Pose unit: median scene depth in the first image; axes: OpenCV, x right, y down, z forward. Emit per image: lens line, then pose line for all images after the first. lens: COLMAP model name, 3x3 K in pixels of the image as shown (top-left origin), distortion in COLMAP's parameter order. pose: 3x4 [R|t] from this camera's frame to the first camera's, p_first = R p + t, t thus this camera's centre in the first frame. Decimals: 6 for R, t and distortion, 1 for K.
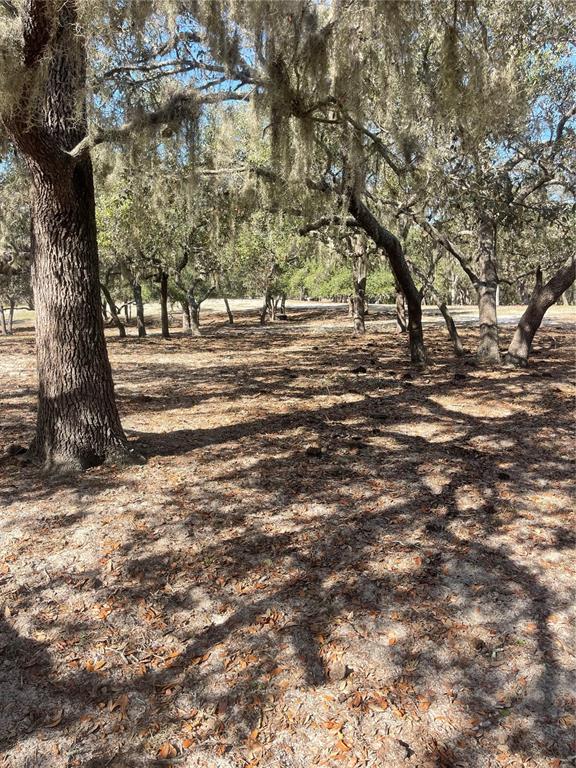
lens RADIAL K [[559.0, 0, 280.3], [0, 559.0, 380.6], [0, 0, 1]] dist [0.029020, -0.061541]
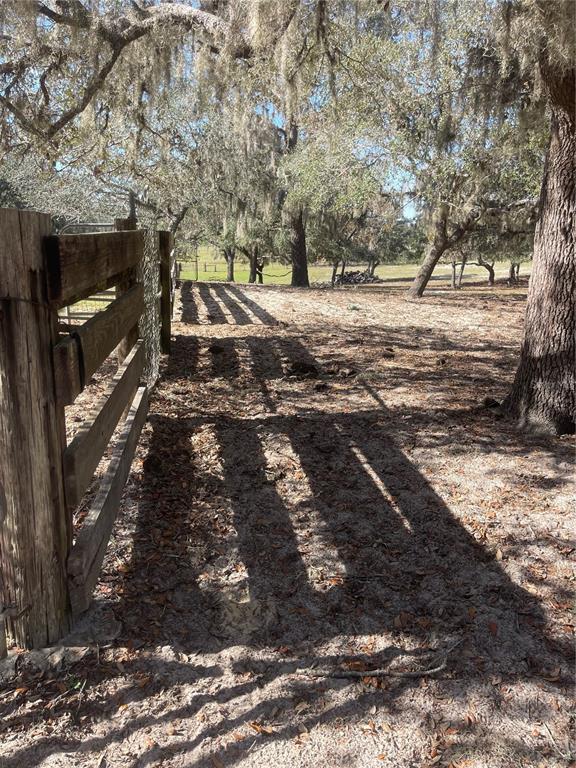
lens RADIAL K [[559.0, 0, 280.3], [0, 559.0, 380.6], [0, 0, 1]] dist [0.029020, -0.061541]
pose [[0.746600, 0.149999, -0.648142, -0.102915], [-0.099383, 0.988465, 0.114280, 0.002808], [0.657808, -0.020908, 0.752895, -0.048290]]
